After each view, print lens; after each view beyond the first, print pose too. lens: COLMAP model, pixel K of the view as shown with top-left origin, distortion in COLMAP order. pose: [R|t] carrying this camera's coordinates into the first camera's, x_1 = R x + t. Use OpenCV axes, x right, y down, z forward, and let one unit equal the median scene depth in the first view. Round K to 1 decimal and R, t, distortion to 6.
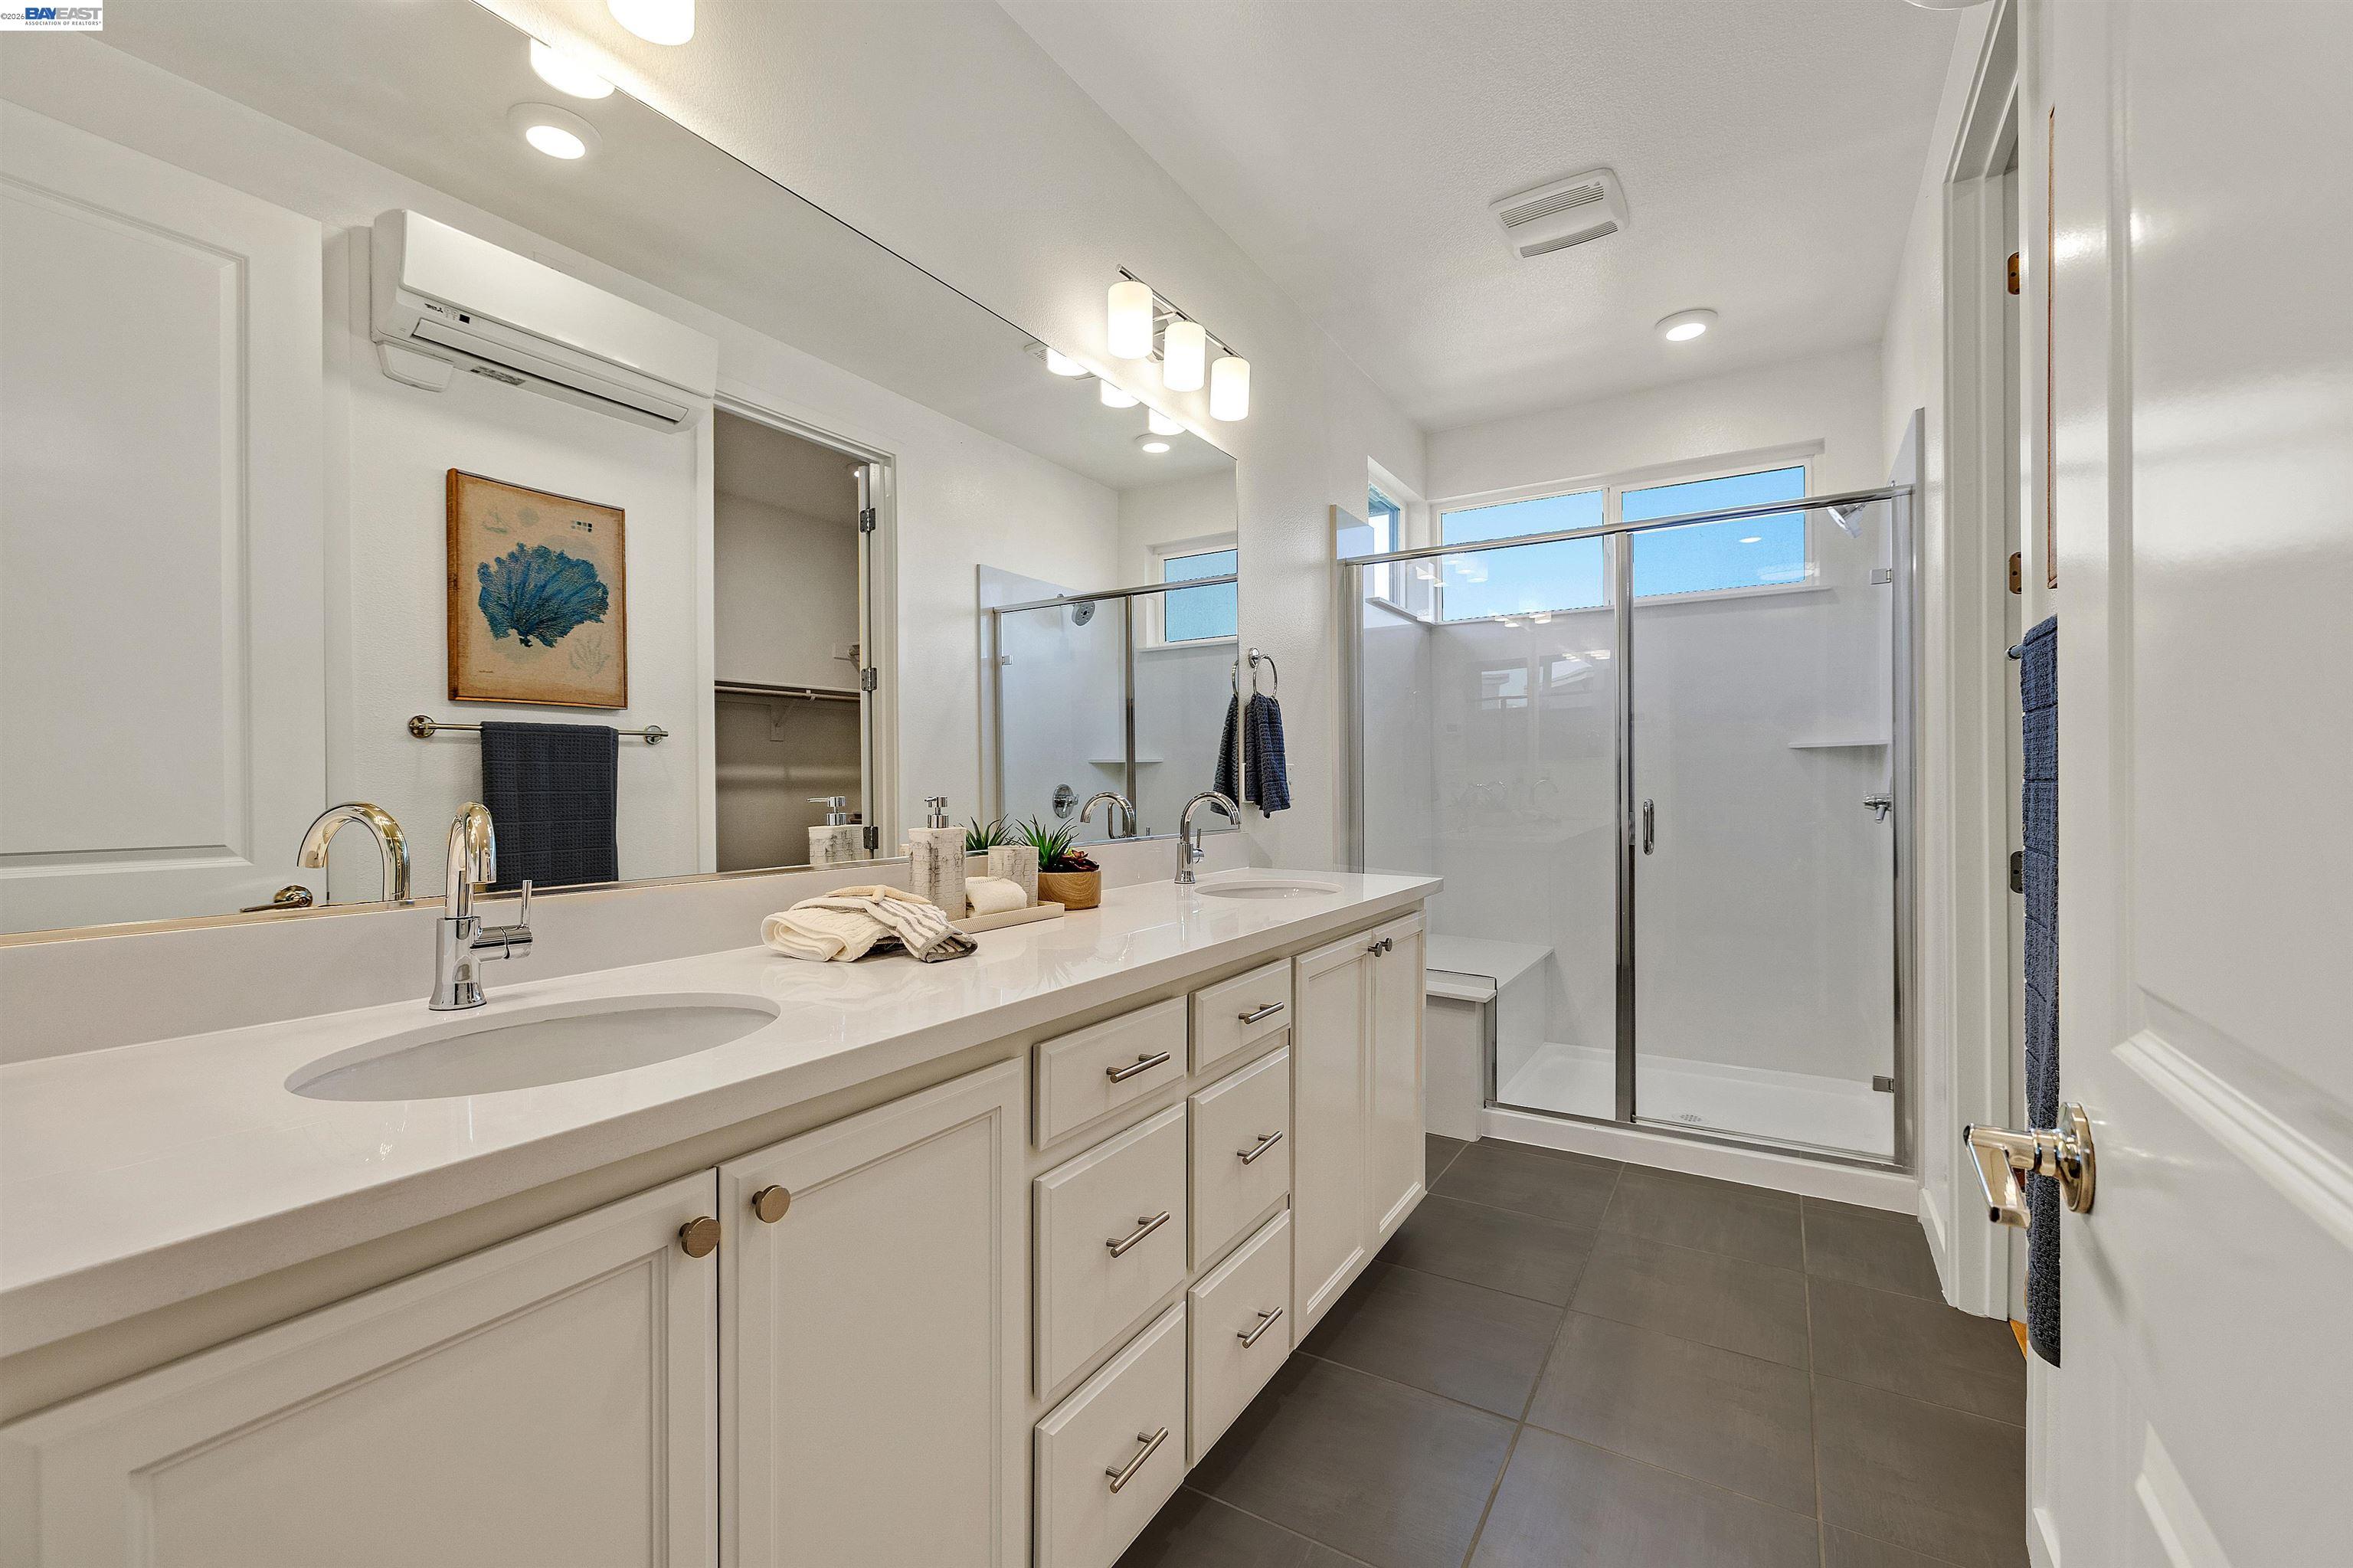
lens RADIAL K [[983.1, 0, 1170.6], [0, 983.1, 784.5], [0, 0, 1]] dist [0.000422, -0.000185]
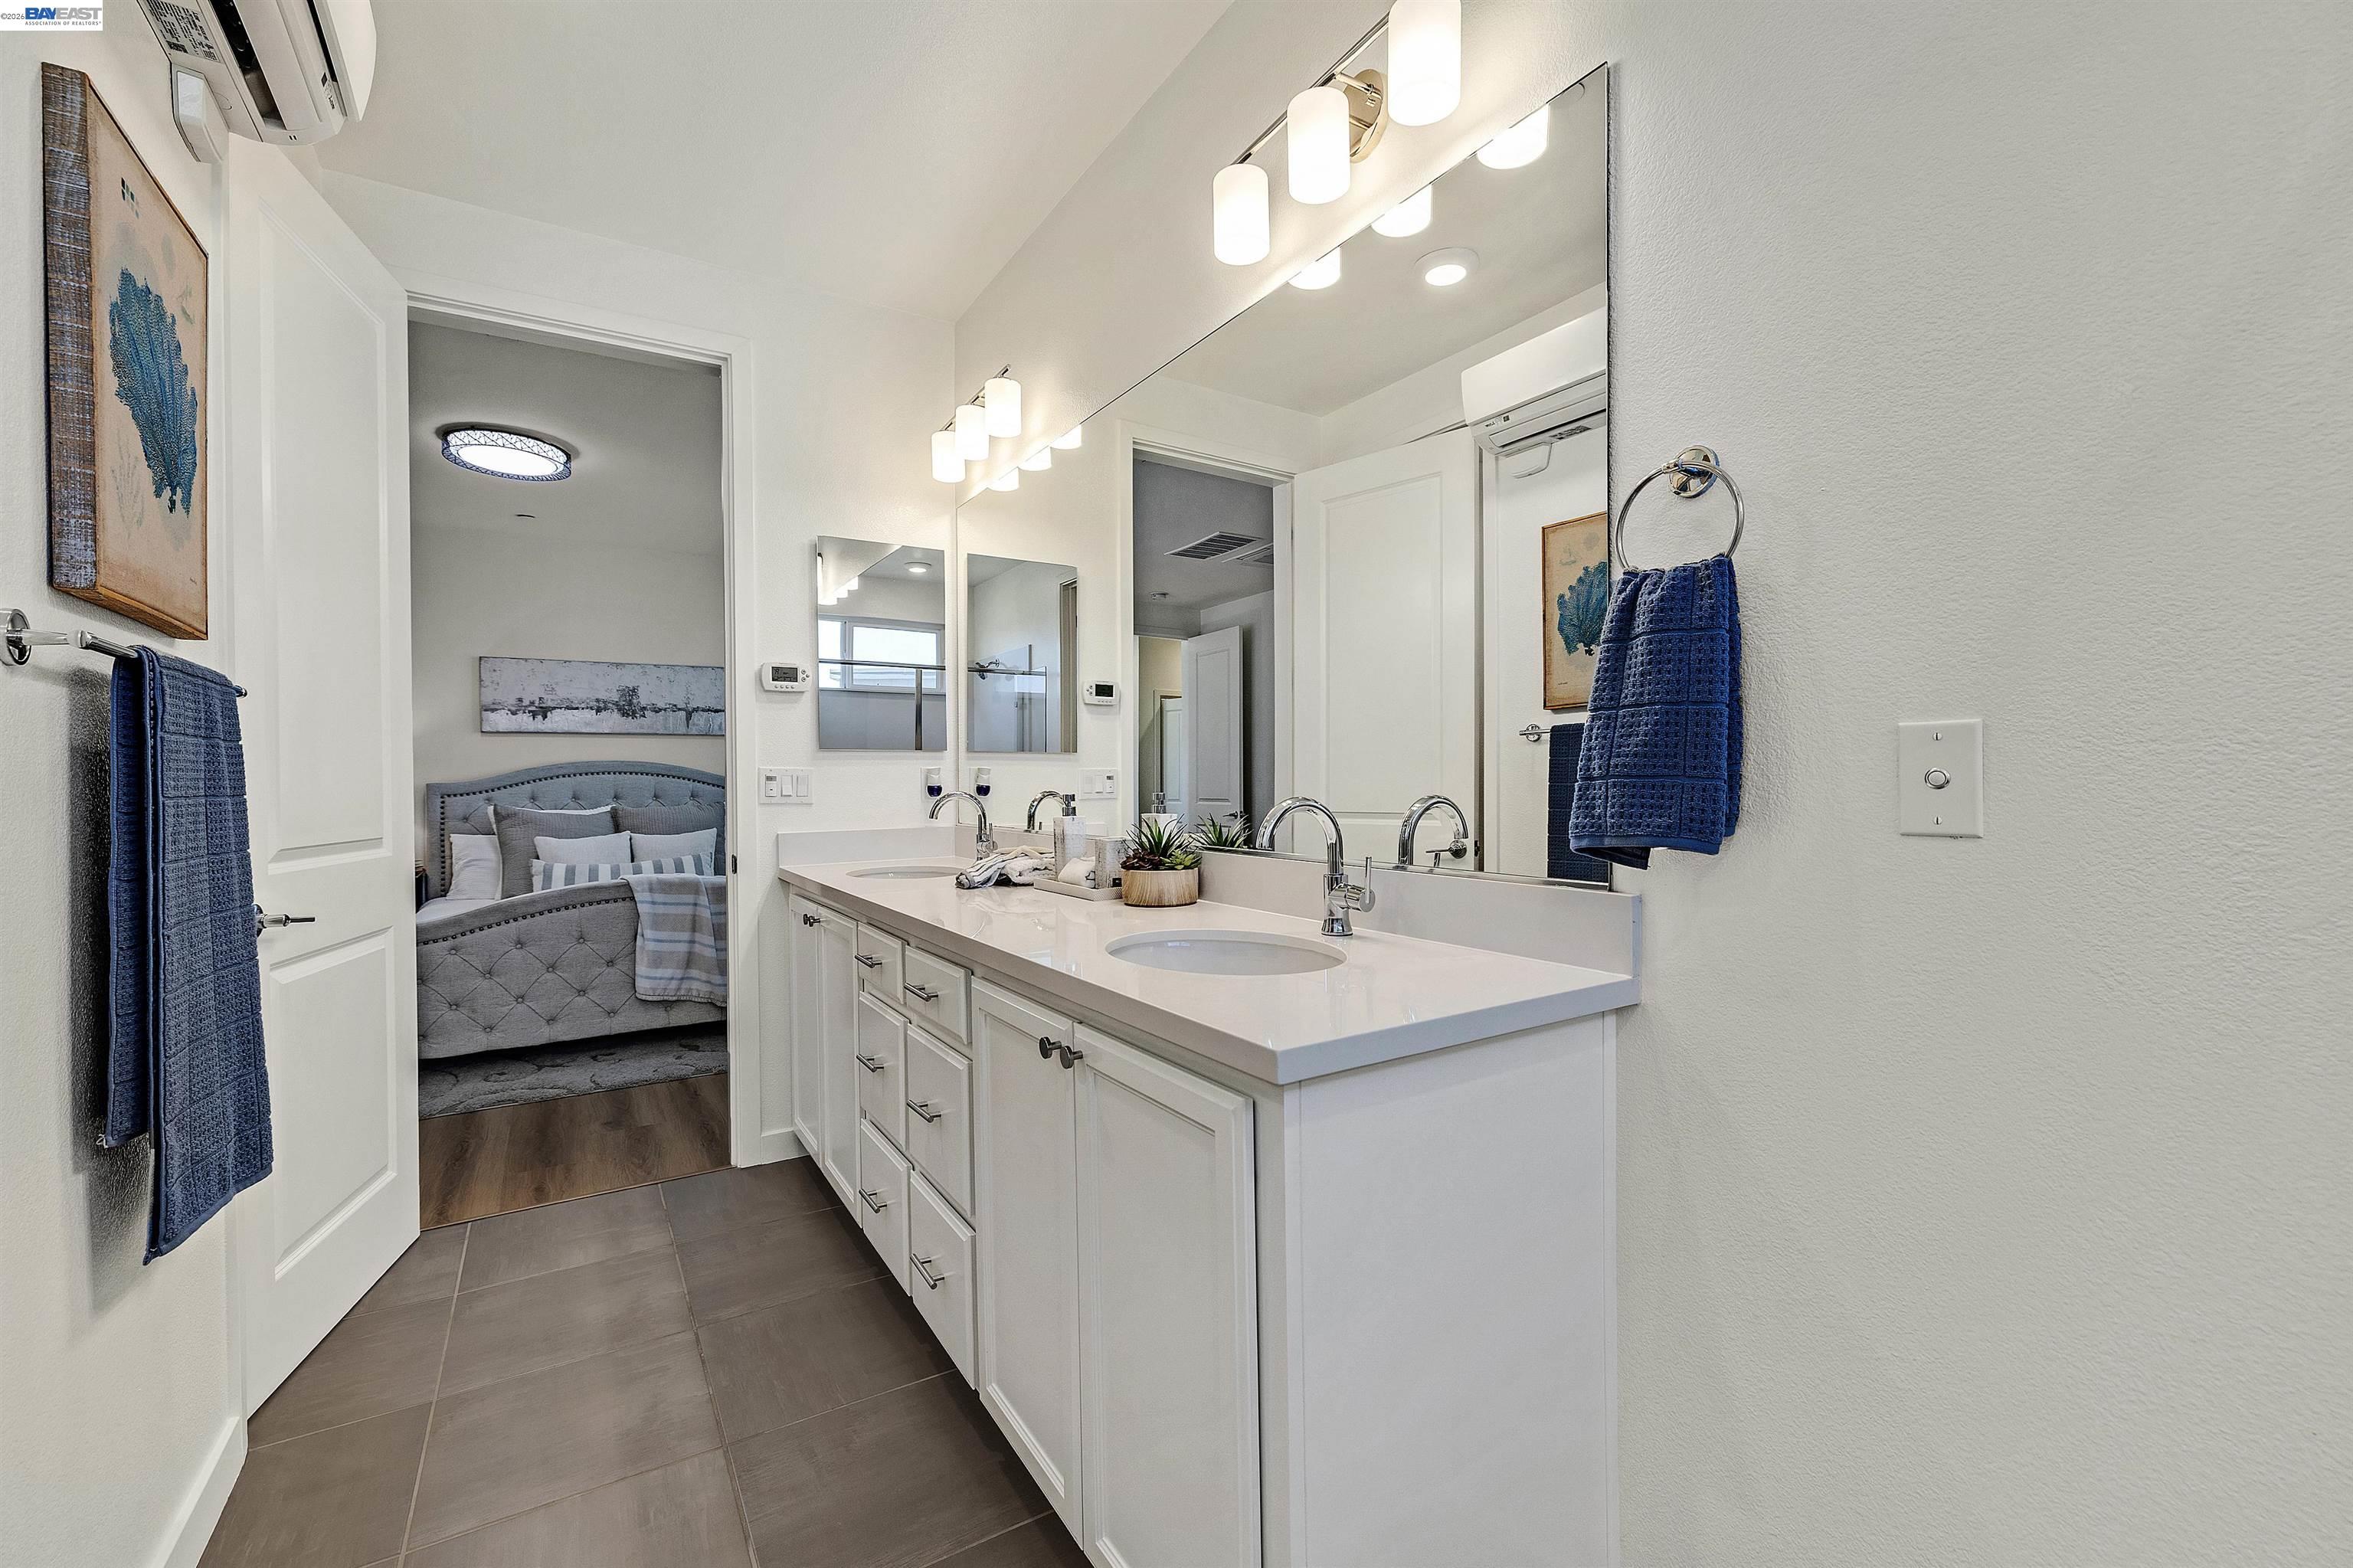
lens RADIAL K [[983.1, 0, 1170.6], [0, 983.1, 784.5], [0, 0, 1]] dist [0.000422, -0.000185]
pose [[-0.439901, 0.013244, -0.897949, 0.594218], [0.013272, 0.999878, 0.008245, -0.006334], [0.897948, -0.008291, -0.440023, 1.074766]]
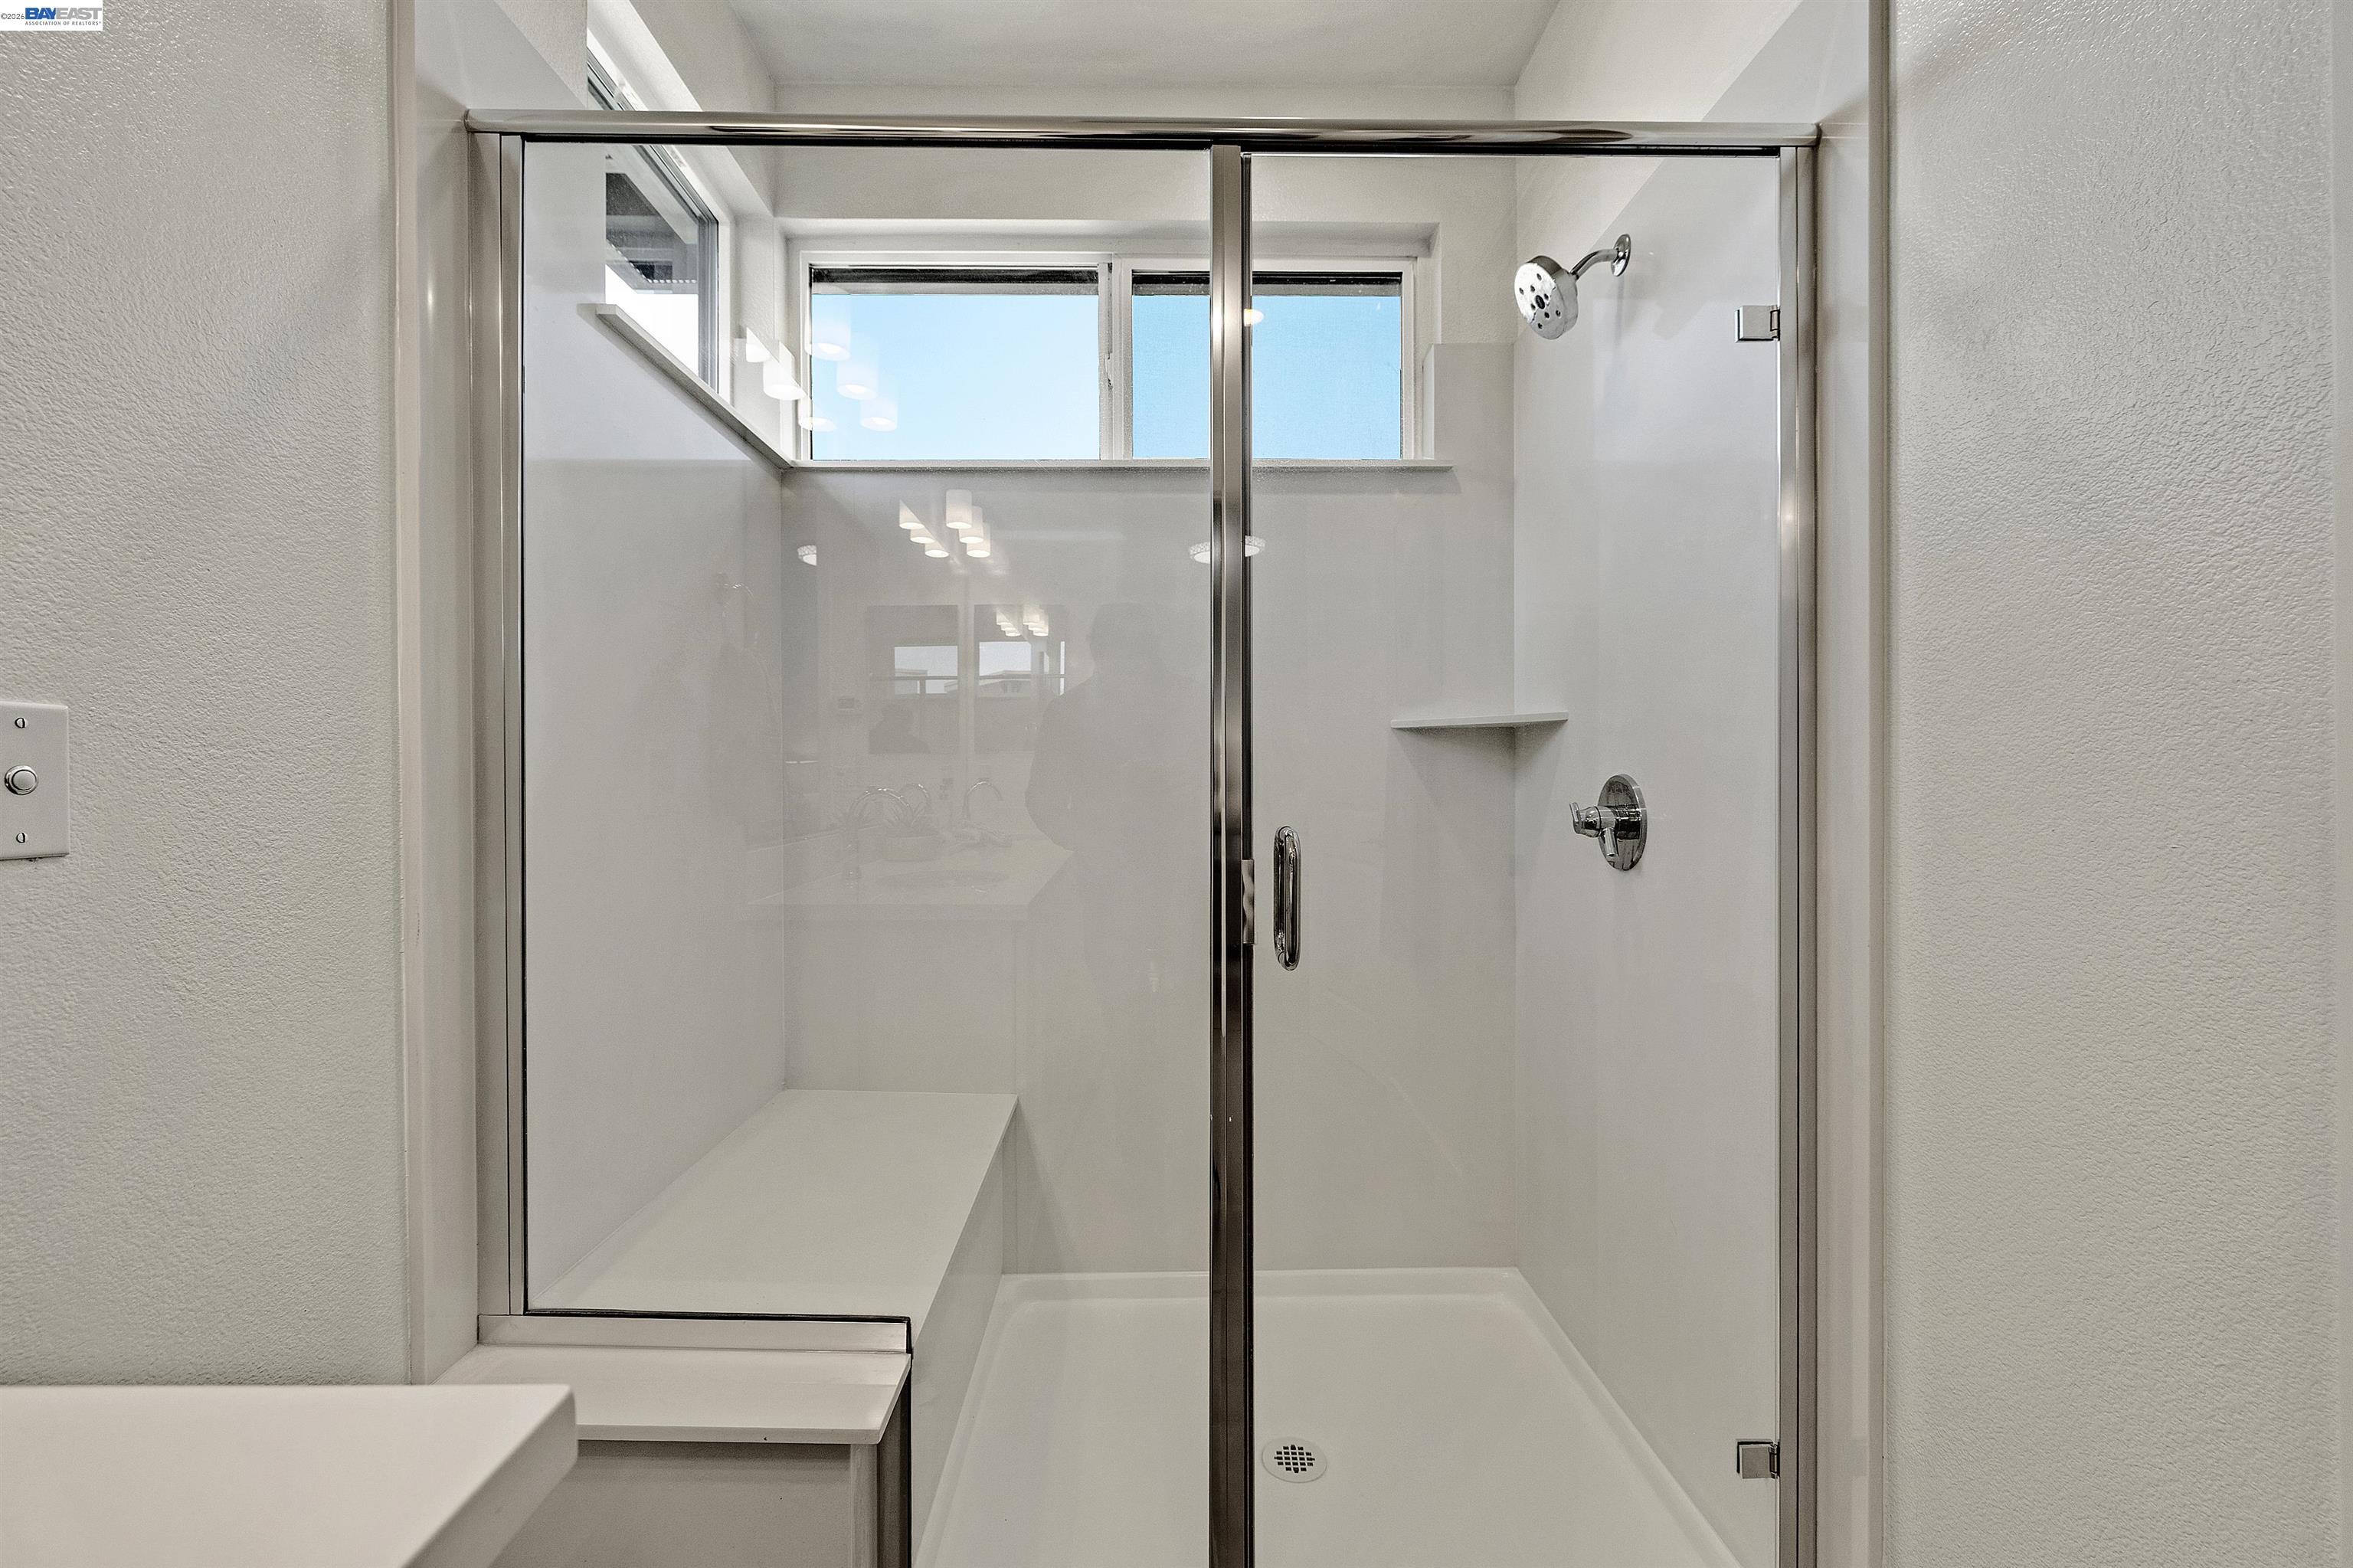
lens RADIAL K [[983.1, 0, 1170.6], [0, 983.1, 784.5], [0, 0, 1]] dist [0.000422, -0.000185]
pose [[0.839151, 0.002558, 0.543893, 0.258160], [-0.001964, 0.999997, -0.001673, -0.000816], [-0.543895, 0.000336, 0.839153, 0.775081]]
